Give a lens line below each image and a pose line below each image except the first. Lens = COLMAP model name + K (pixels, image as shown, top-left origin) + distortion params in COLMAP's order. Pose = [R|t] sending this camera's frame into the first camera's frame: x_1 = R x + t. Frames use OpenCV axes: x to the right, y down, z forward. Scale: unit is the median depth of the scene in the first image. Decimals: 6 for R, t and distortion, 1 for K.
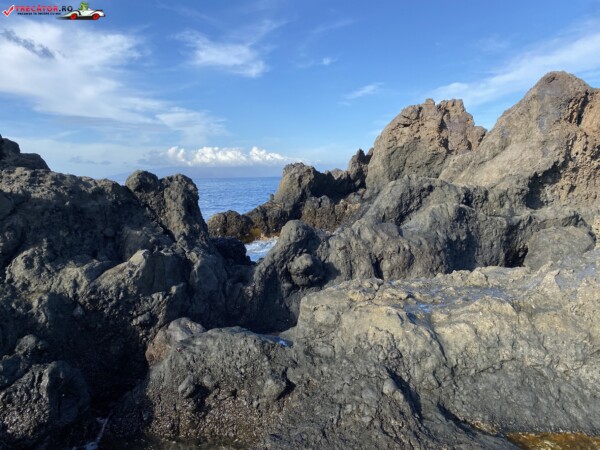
lens RADIAL K [[458.3, 0, 297.7], [0, 458.3, 223.2], [0, 0, 1]] dist [0.062876, -0.090582]
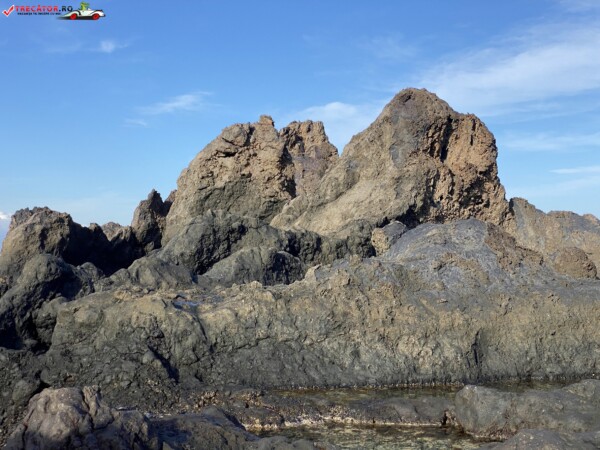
lens RADIAL K [[899.3, 0, 314.0], [0, 899.3, 225.1], [0, 0, 1]] dist [0.158288, -0.308348]
pose [[0.954370, 0.036653, 0.296368, -0.021391], [0.005256, 0.990224, -0.139390, 0.115042], [-0.298580, 0.134588, 0.944847, -0.364779]]
